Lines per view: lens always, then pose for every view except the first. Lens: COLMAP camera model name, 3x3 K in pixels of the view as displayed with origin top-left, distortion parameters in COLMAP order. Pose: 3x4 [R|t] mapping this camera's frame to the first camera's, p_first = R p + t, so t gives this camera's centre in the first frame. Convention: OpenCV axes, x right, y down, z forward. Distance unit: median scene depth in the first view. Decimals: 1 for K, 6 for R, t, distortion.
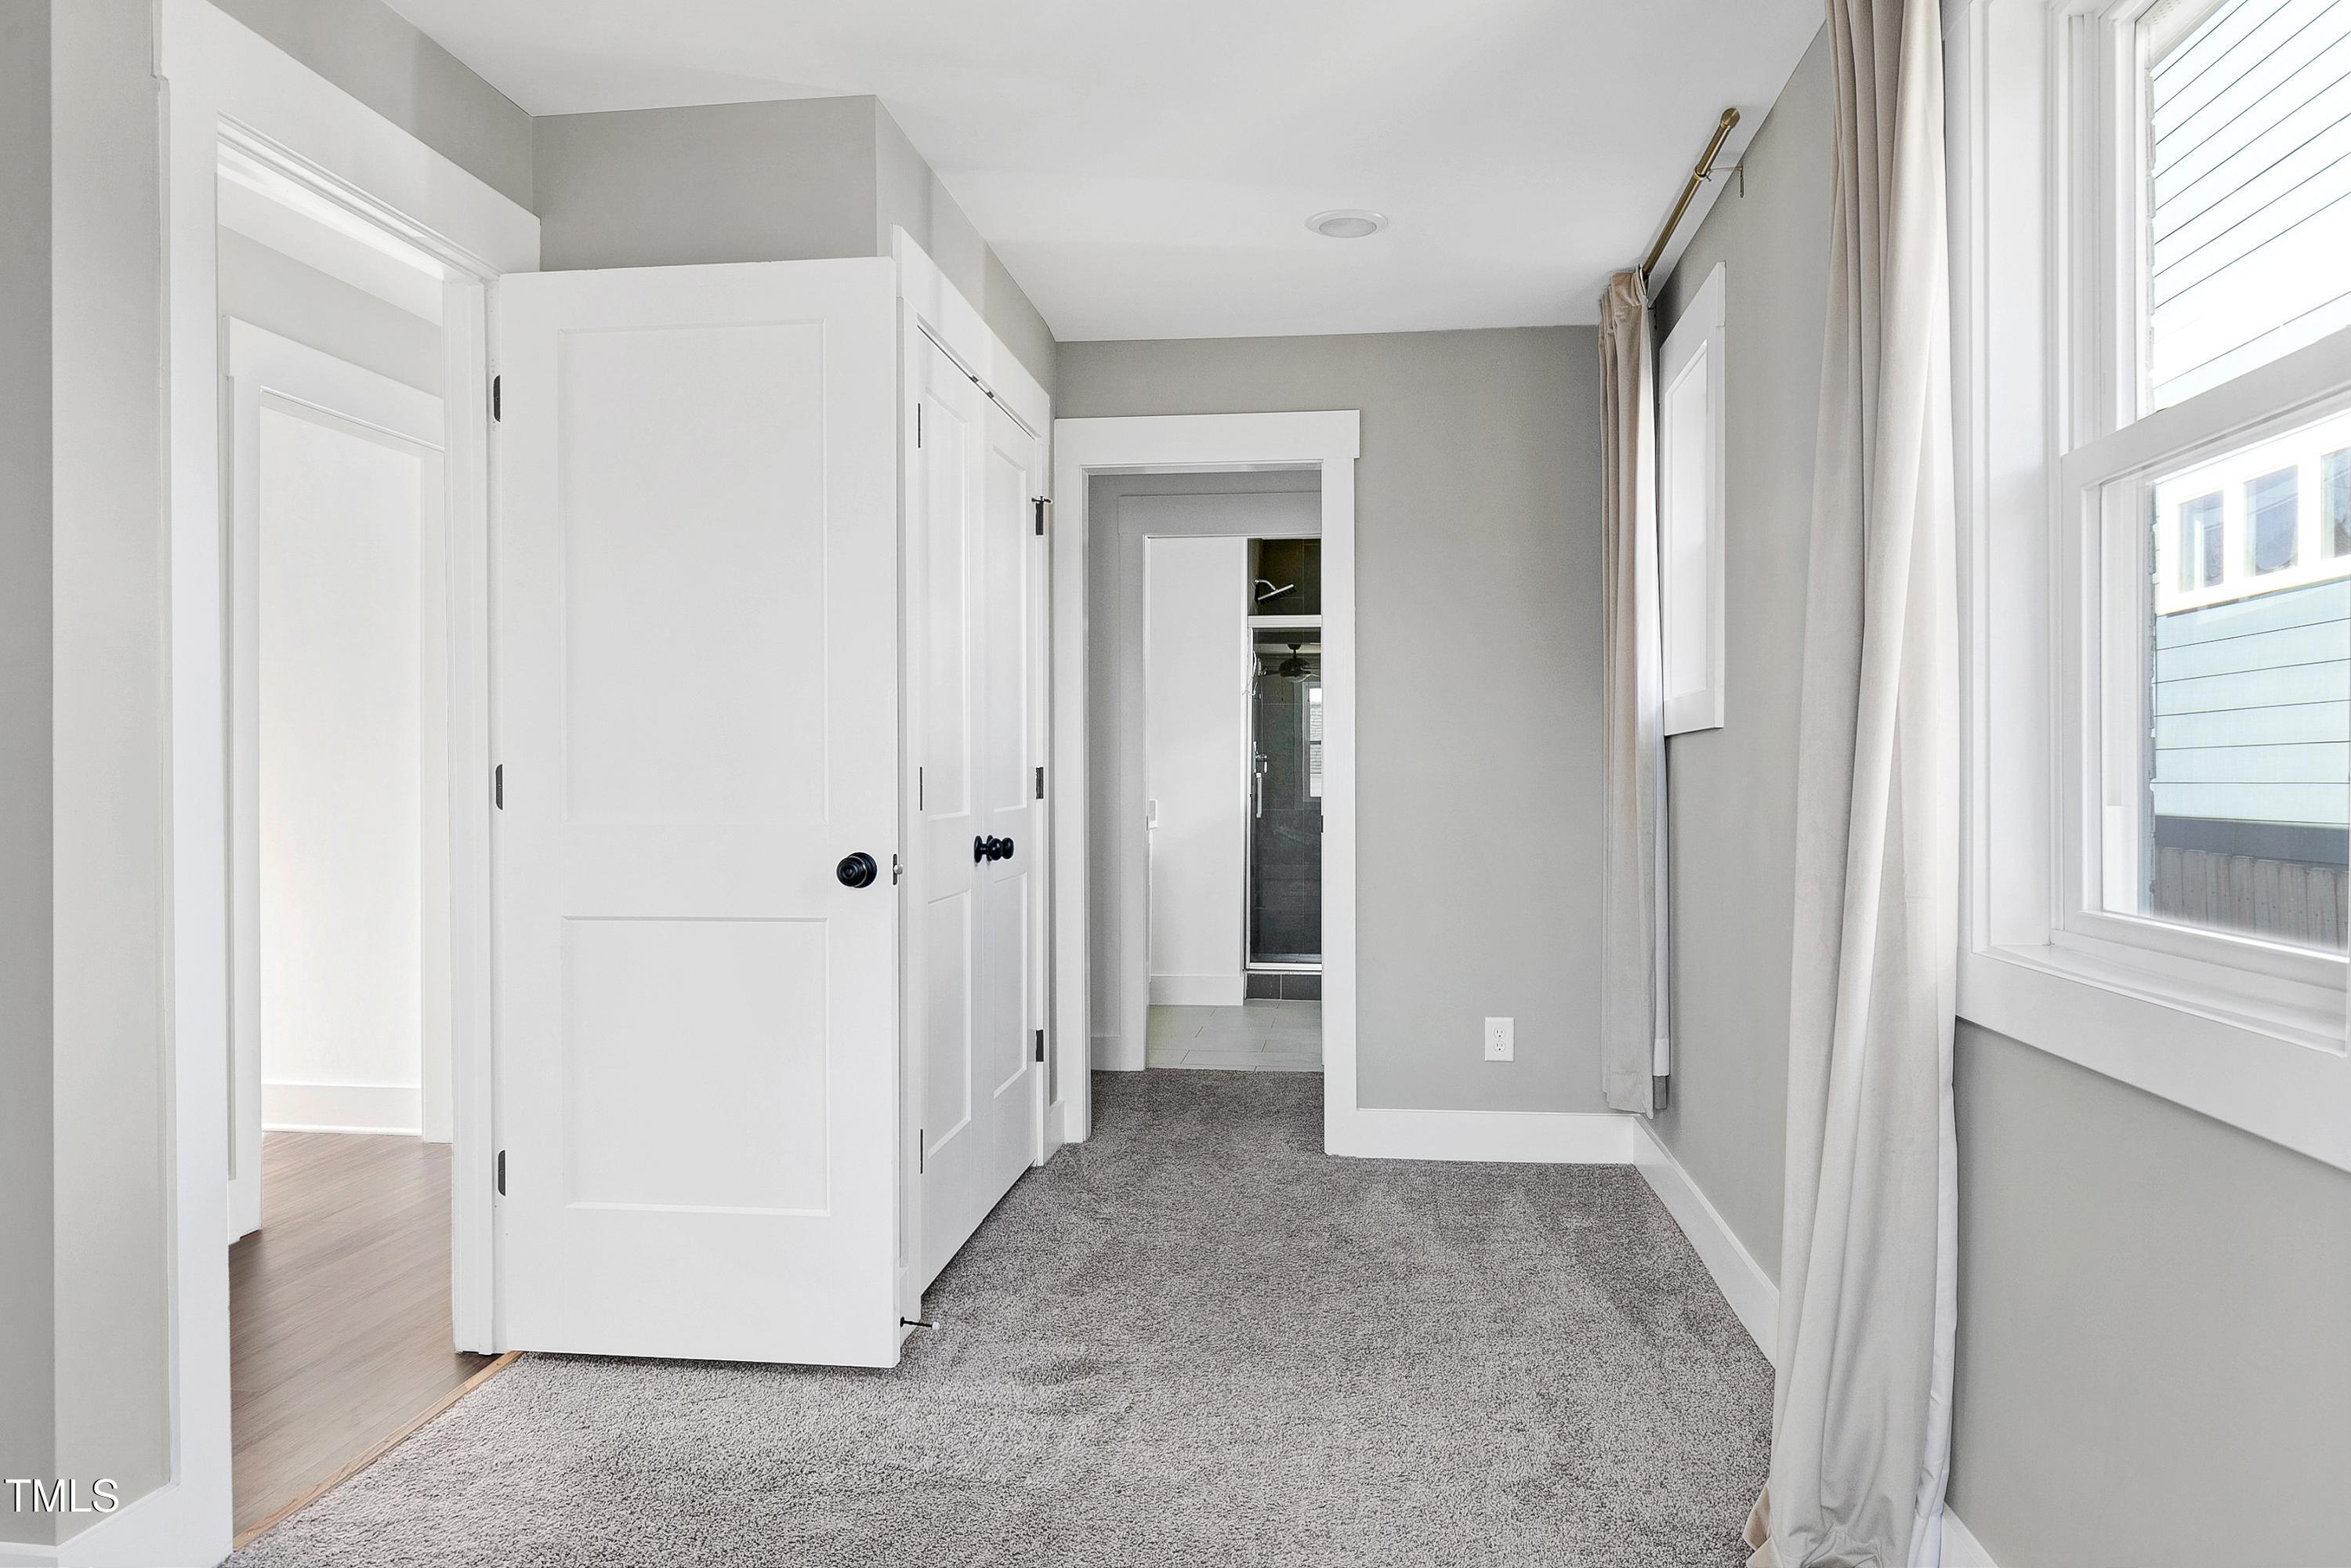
lens RADIAL K [[1596.0, 0, 1179.0], [0, 1596.0, 776.6], [0, 0, 1]] dist [-0.007110, -0.000480]
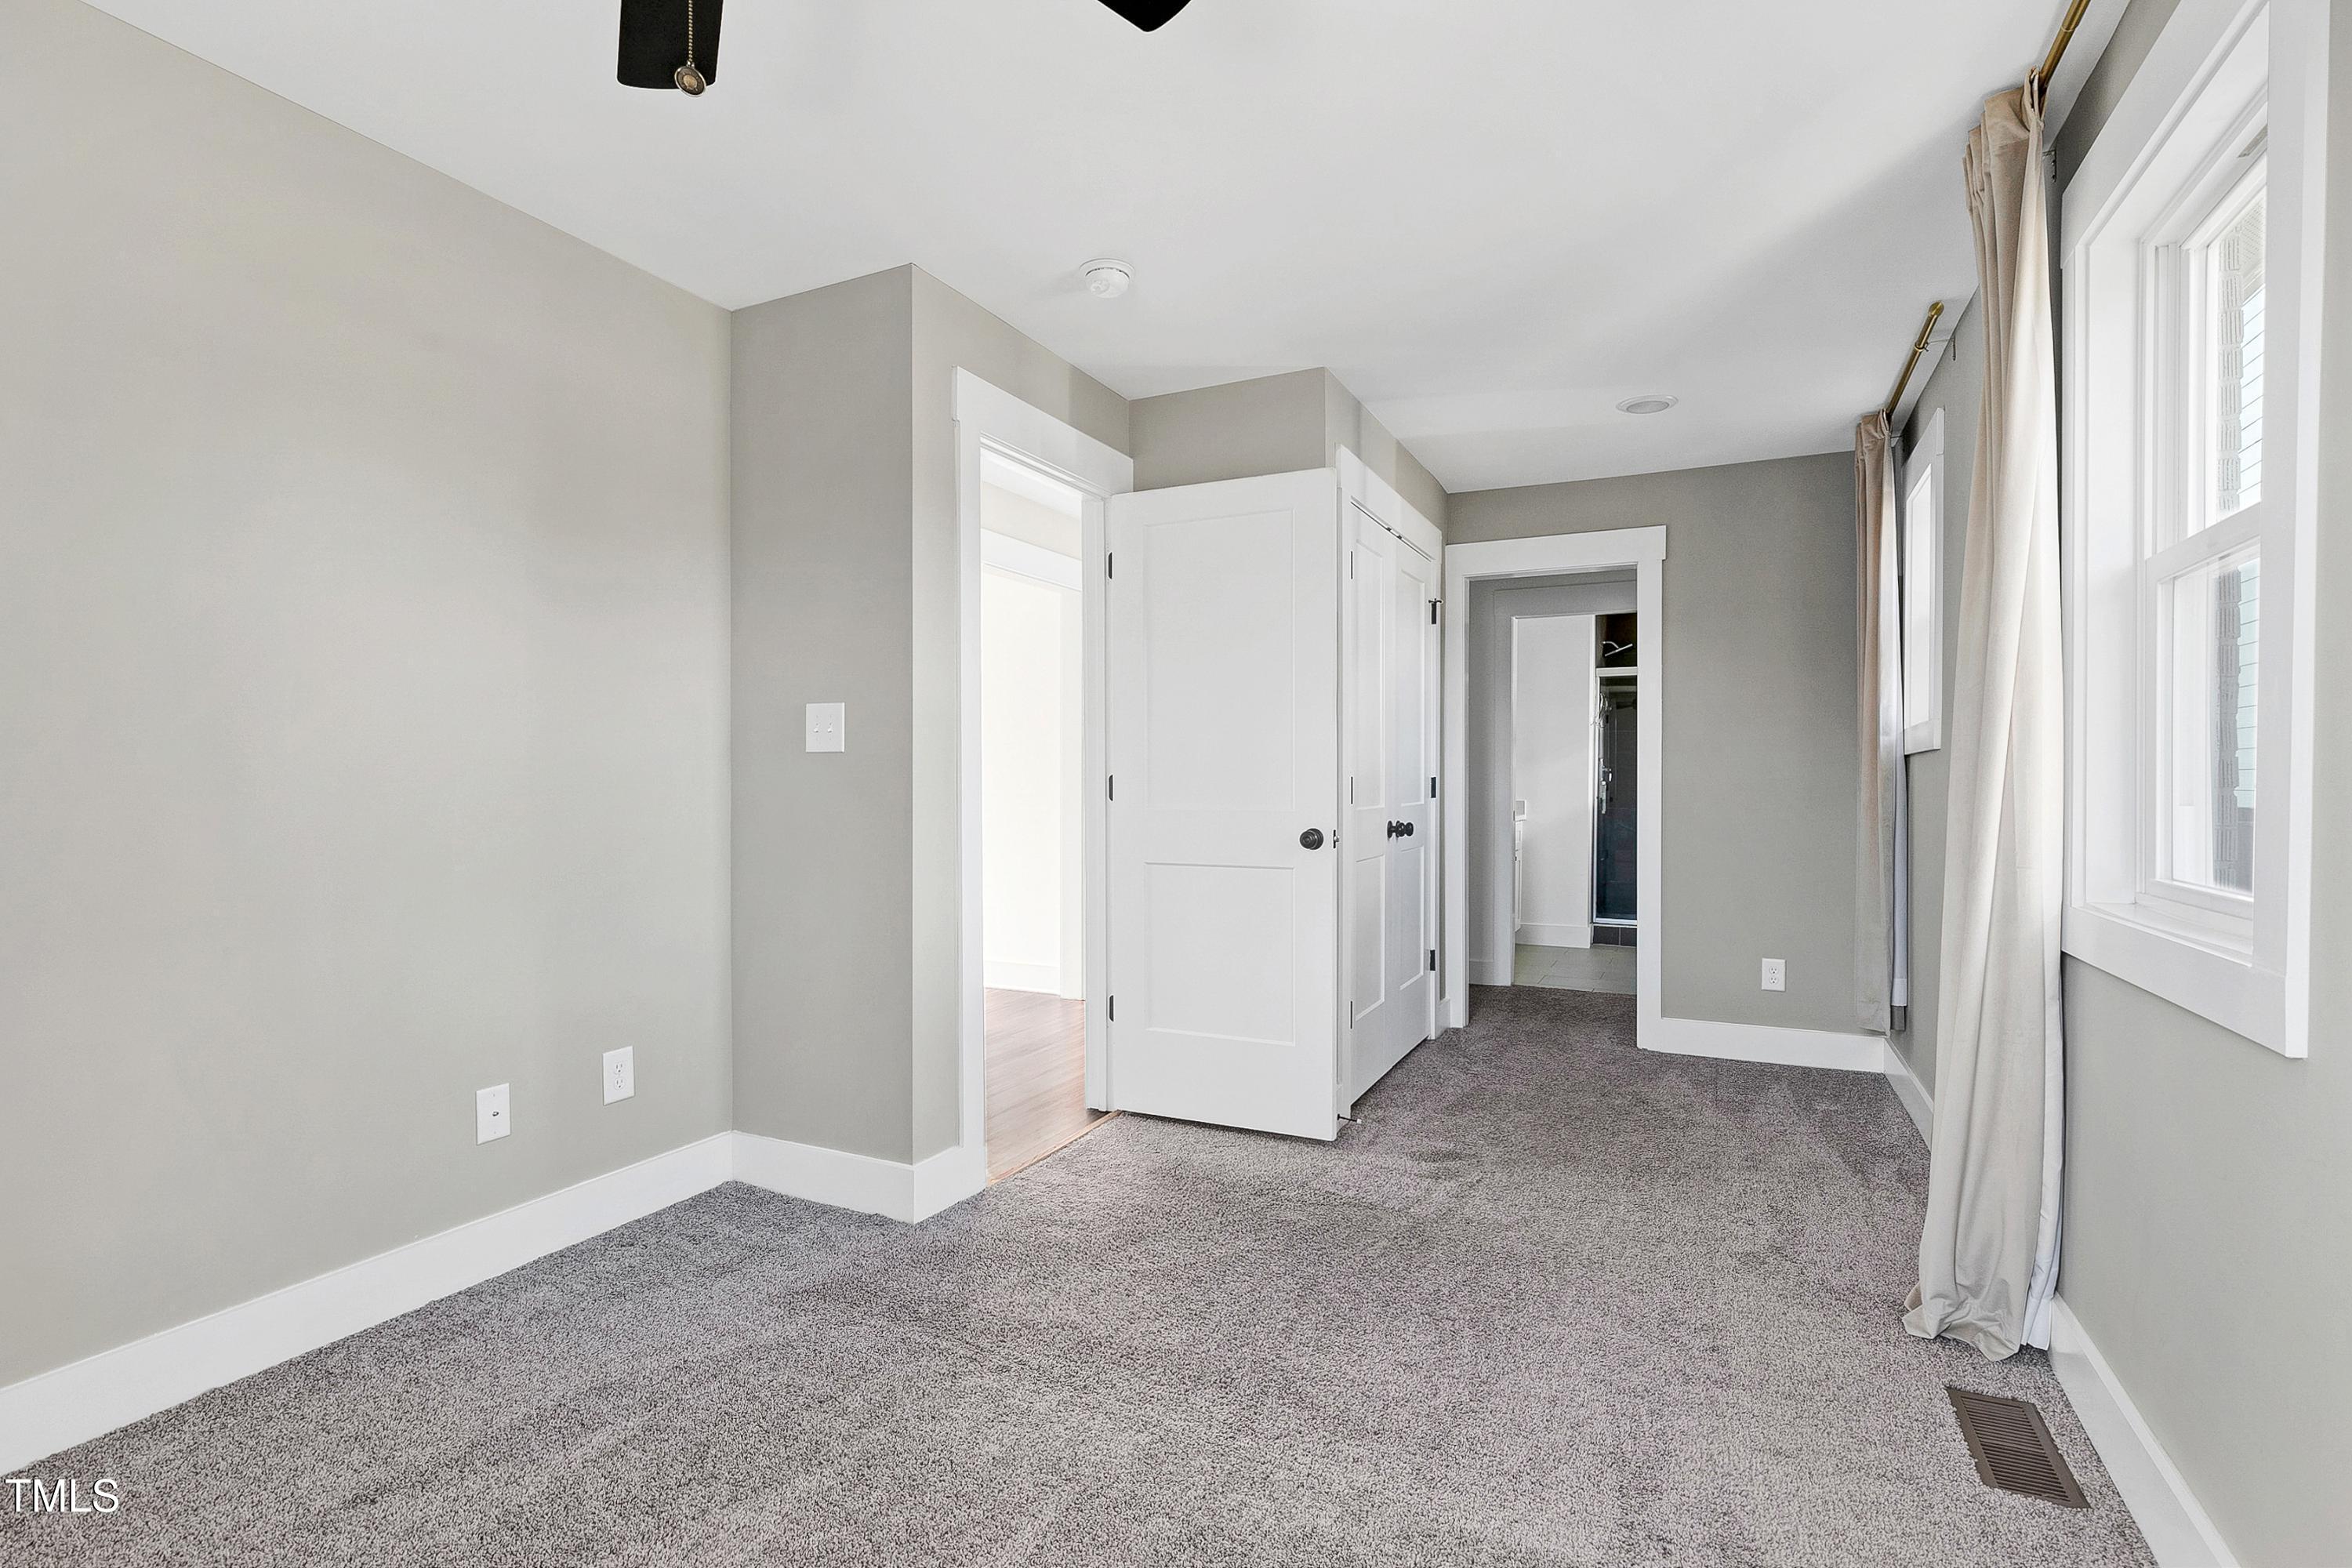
lens RADIAL K [[1123.4, 0, 1176.4], [0, 1123.4, 783.9], [0, 0, 1]] dist [-0.001326, -0.001210]
pose [[0.947511, 0.003597, -0.319702, 0.031344], [-0.003481, 0.999994, 0.000935, 0.000519], [0.319703, 0.000227, 0.947518, -0.126015]]
